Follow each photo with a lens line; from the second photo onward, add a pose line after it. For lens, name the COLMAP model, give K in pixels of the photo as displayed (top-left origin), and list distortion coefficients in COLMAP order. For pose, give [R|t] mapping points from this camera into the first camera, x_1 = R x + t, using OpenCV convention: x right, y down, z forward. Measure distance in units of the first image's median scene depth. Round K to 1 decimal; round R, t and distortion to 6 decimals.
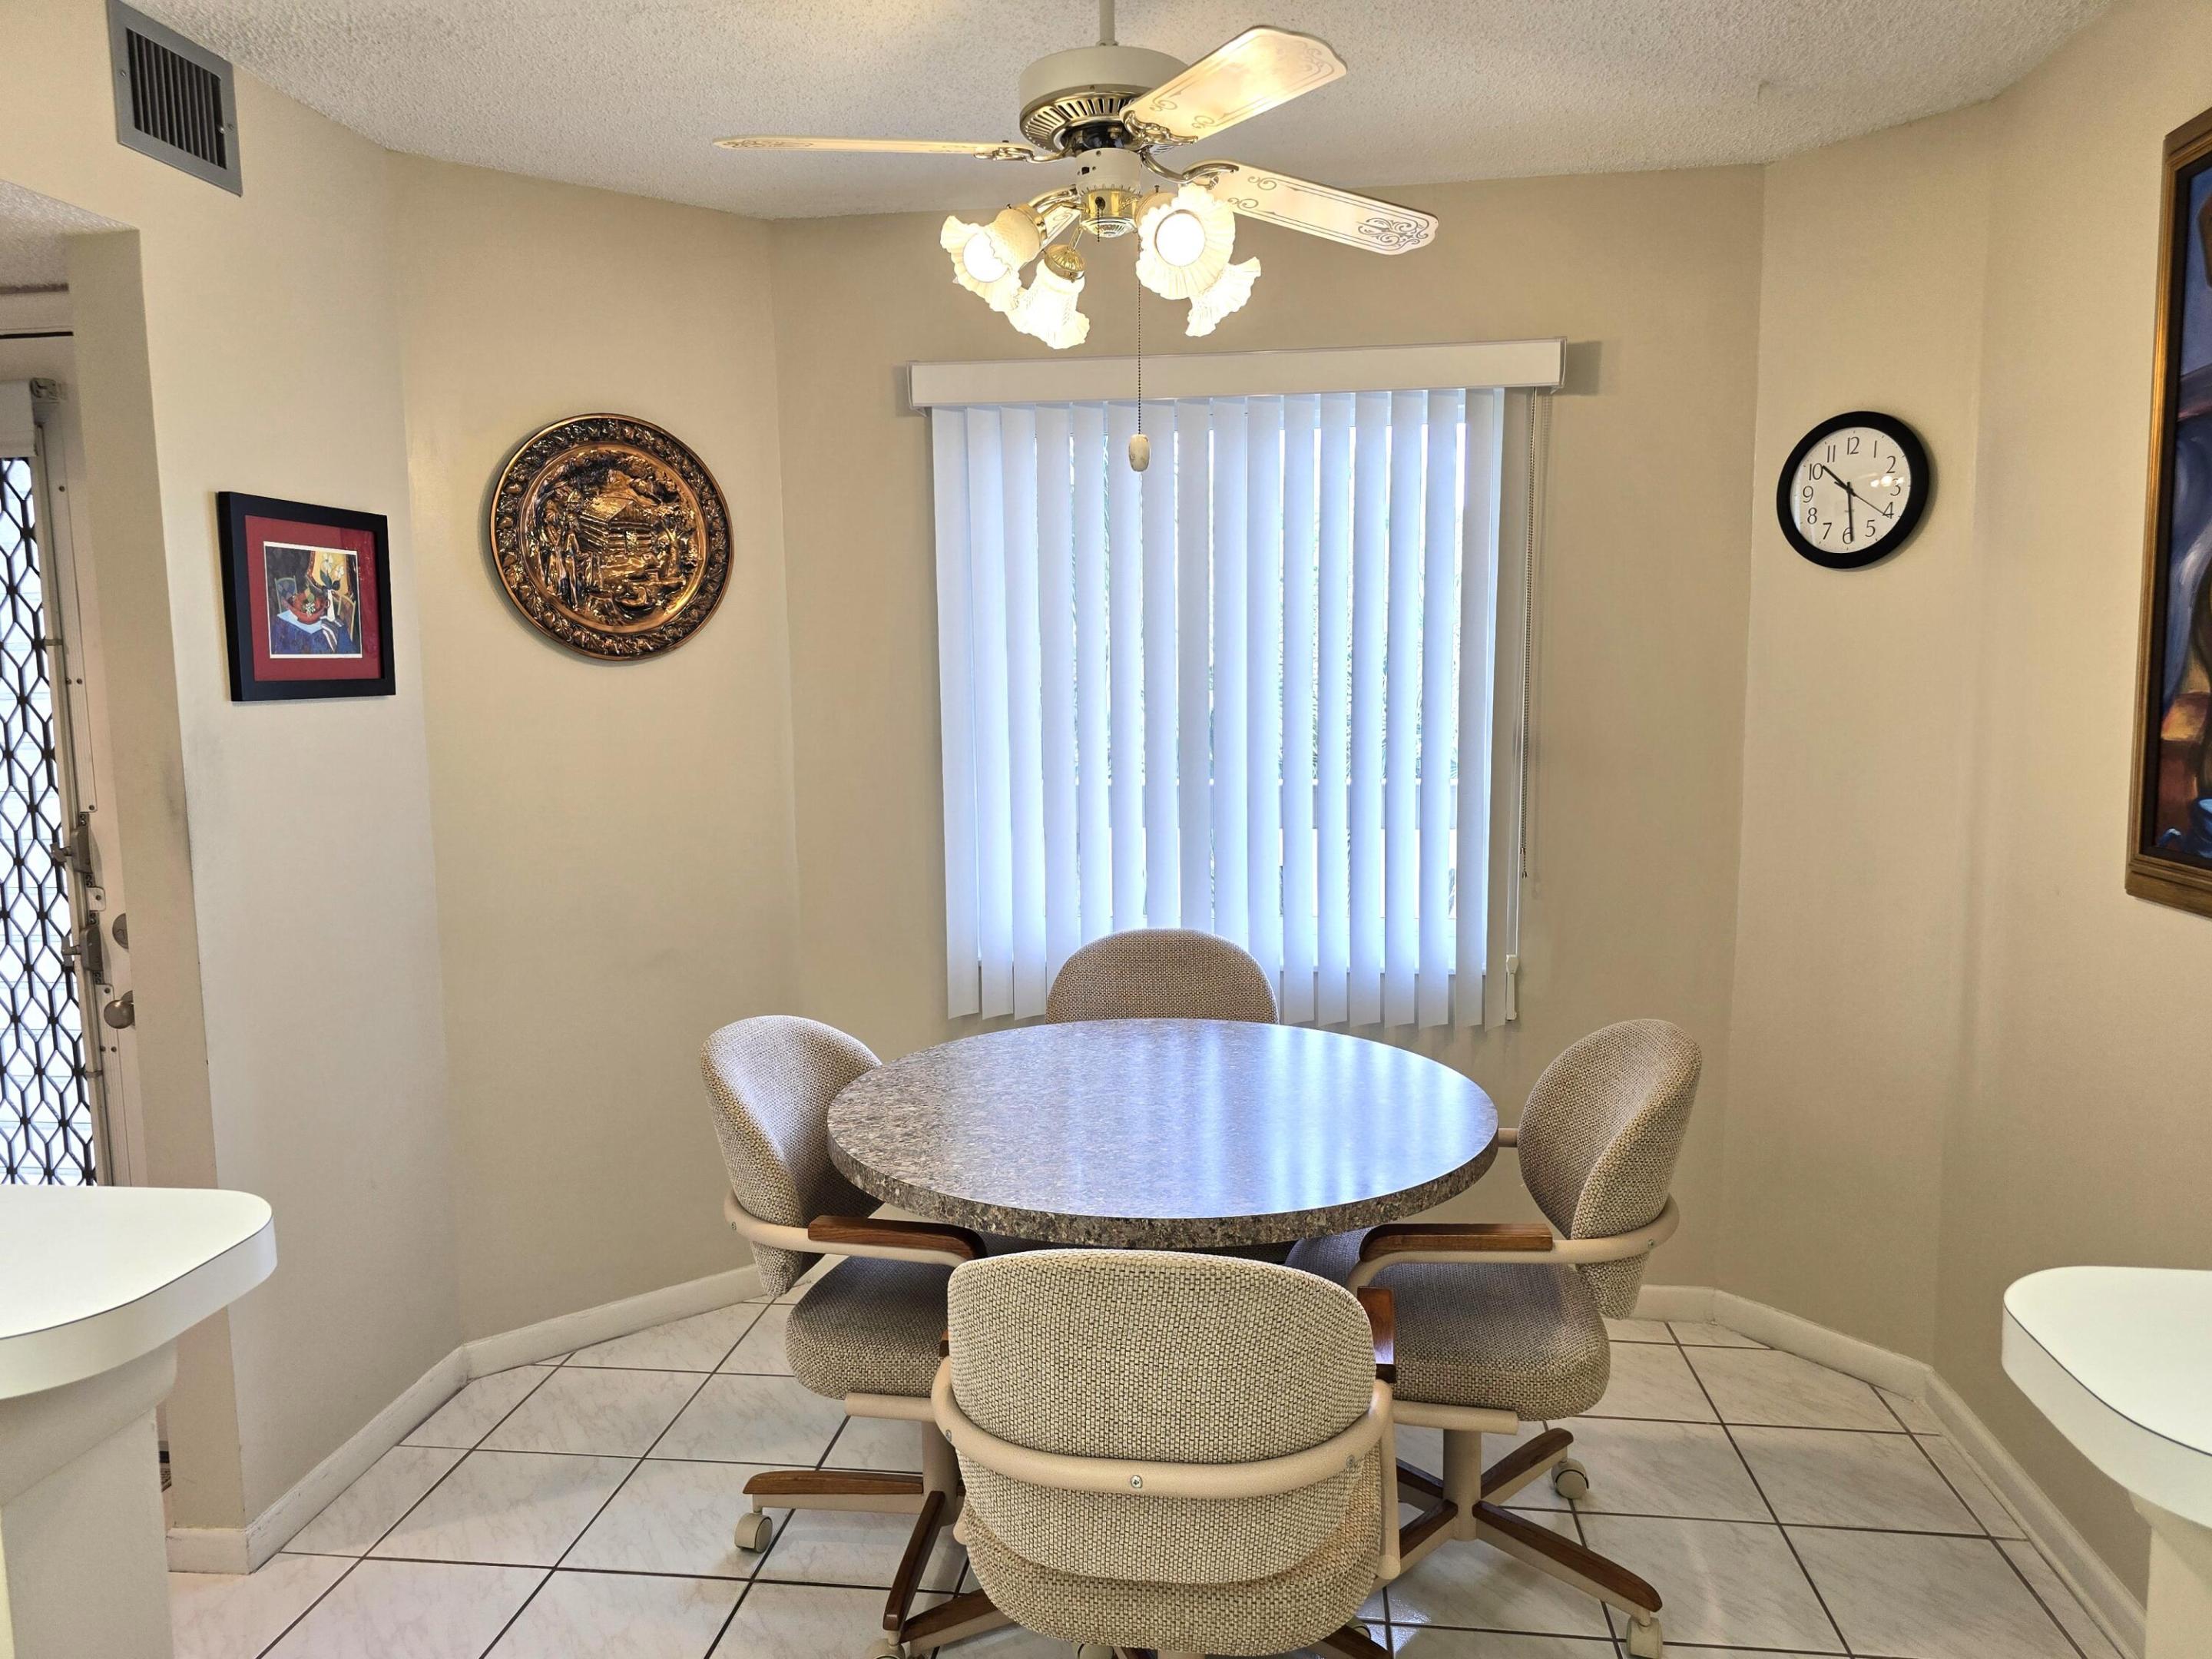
lens RADIAL K [[1473.2, 0, 1115.3], [0, 1473.2, 817.2], [0, 0, 1]] dist [0.051420, -0.047696]
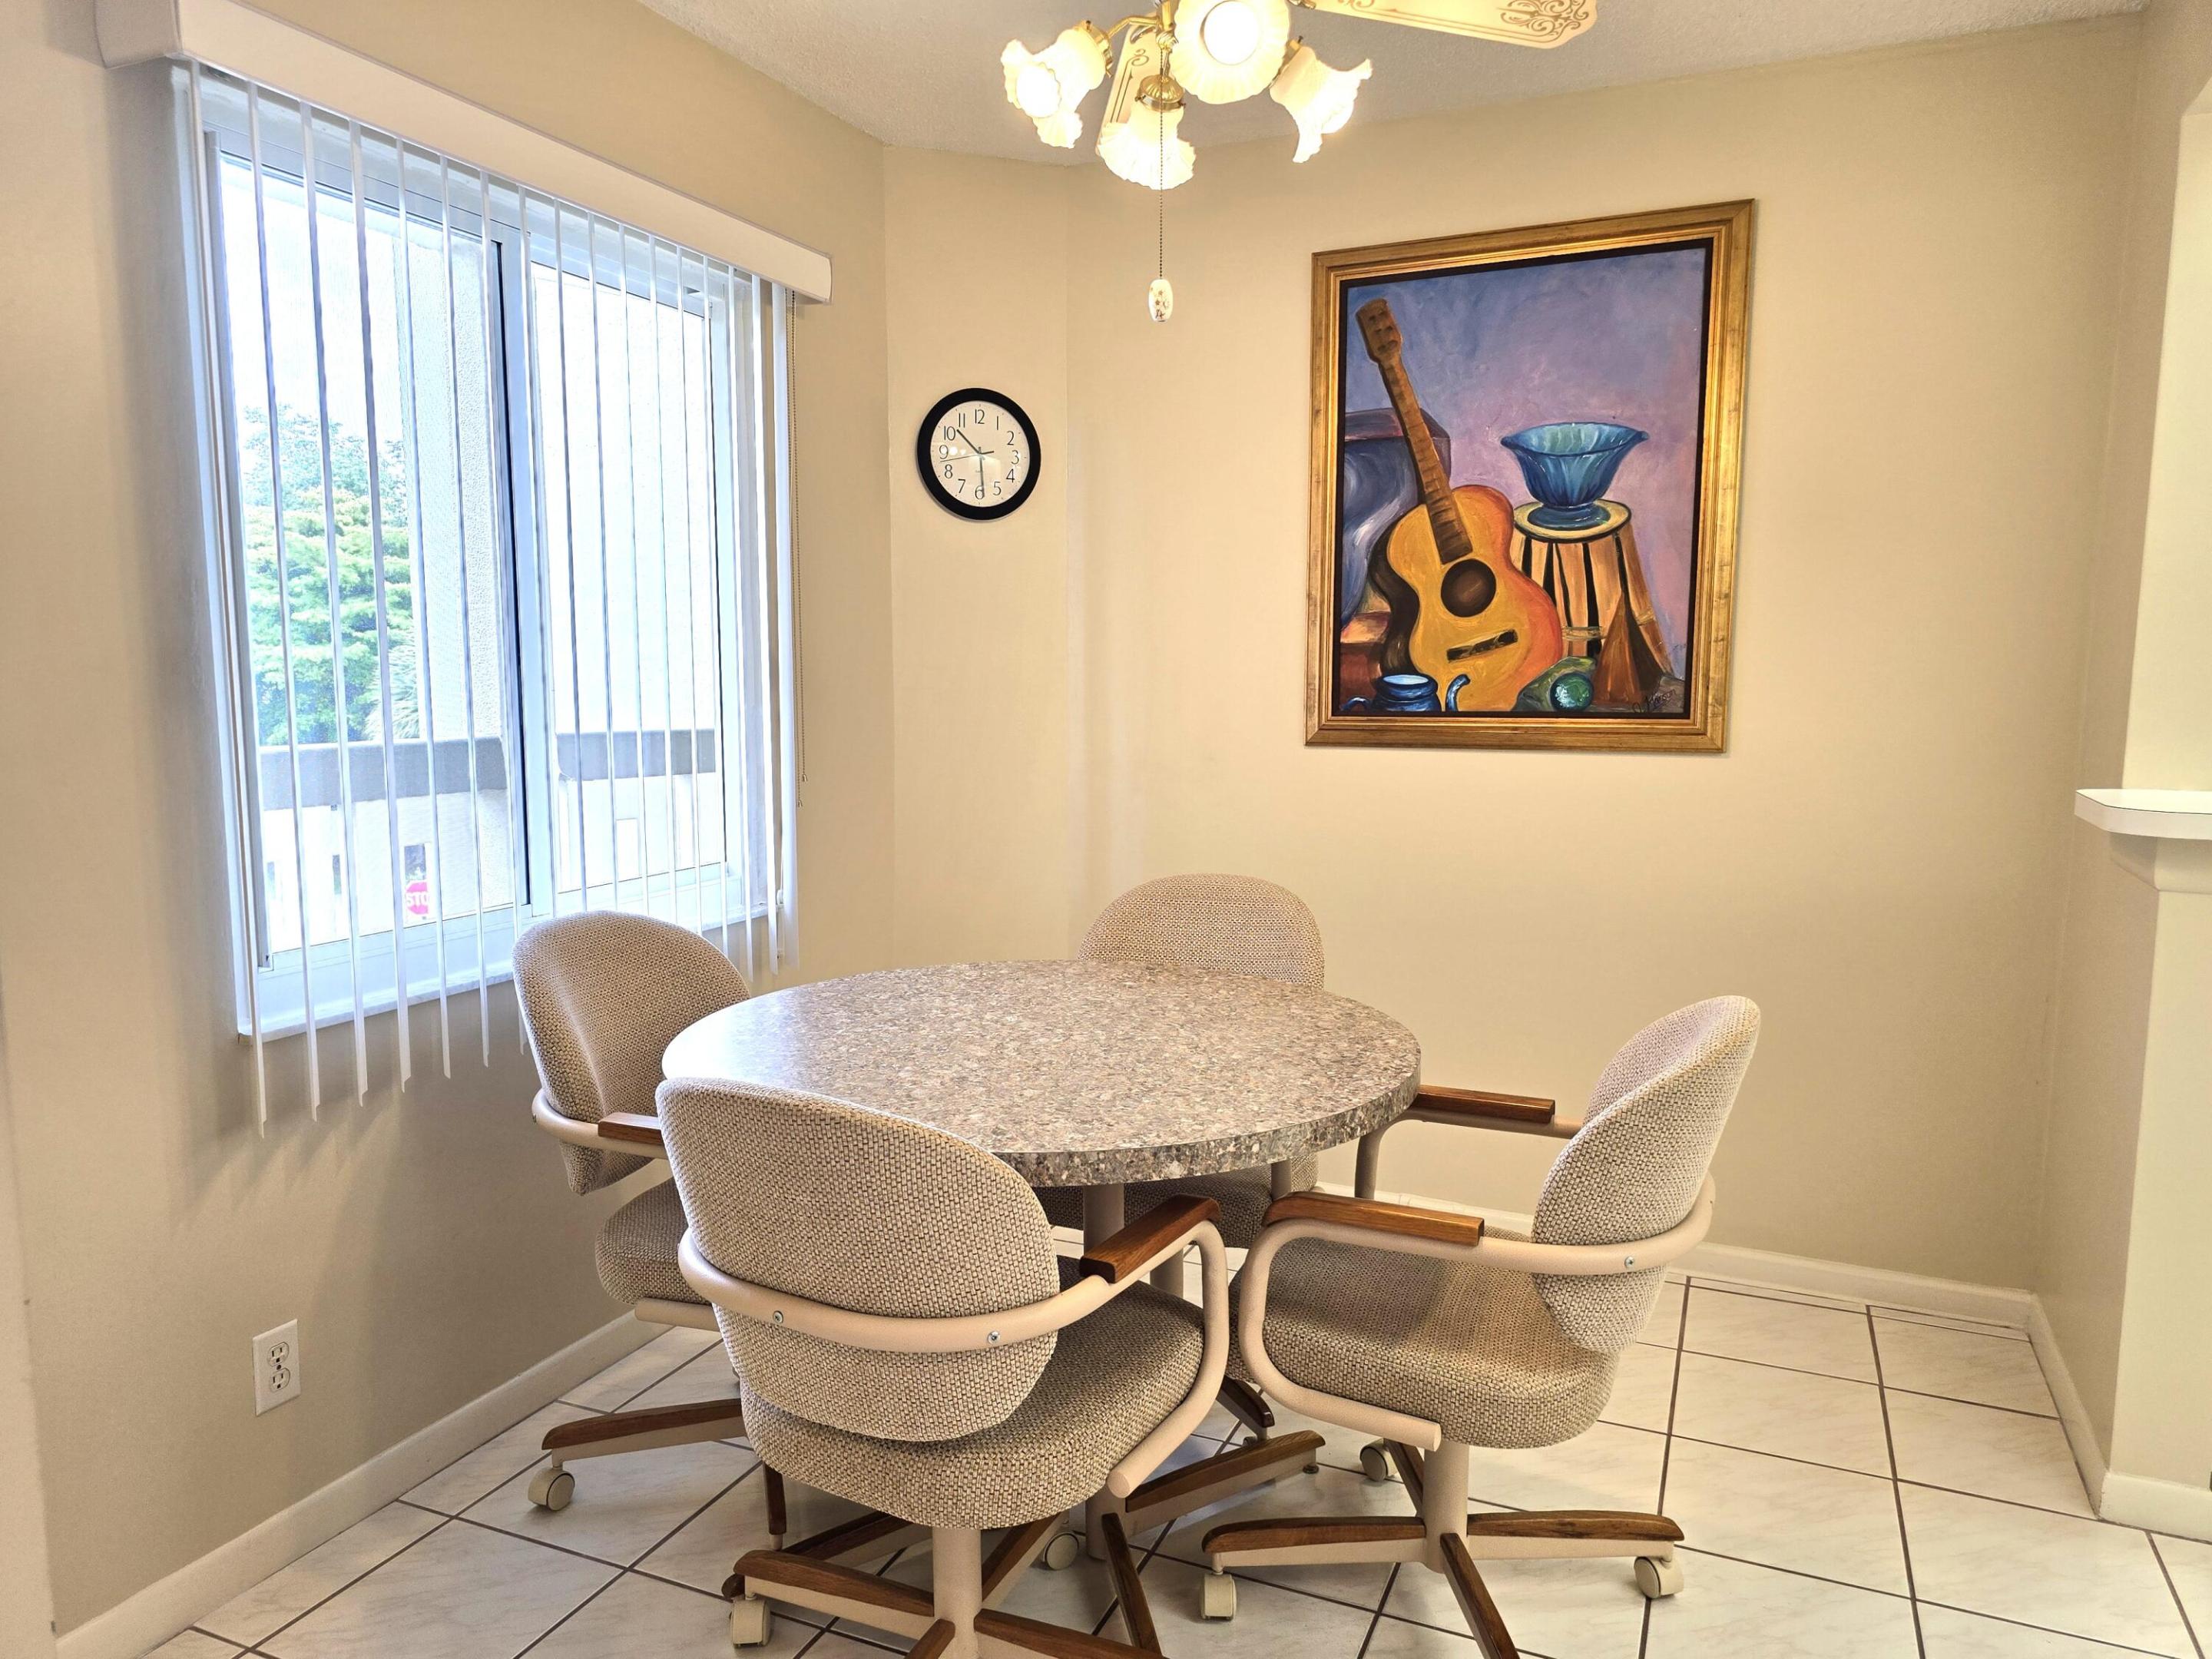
lens RADIAL K [[1473.2, 0, 1117.9], [0, 1473.2, 831.0], [0, 0, 1]] dist [0.051420, -0.047696]
pose [[0.289602, -0.097298, 0.952189, -0.755792], [0.096056, 0.992752, 0.072229, 0.008907], [-0.952315, 0.070546, 0.296849, 0.658948]]
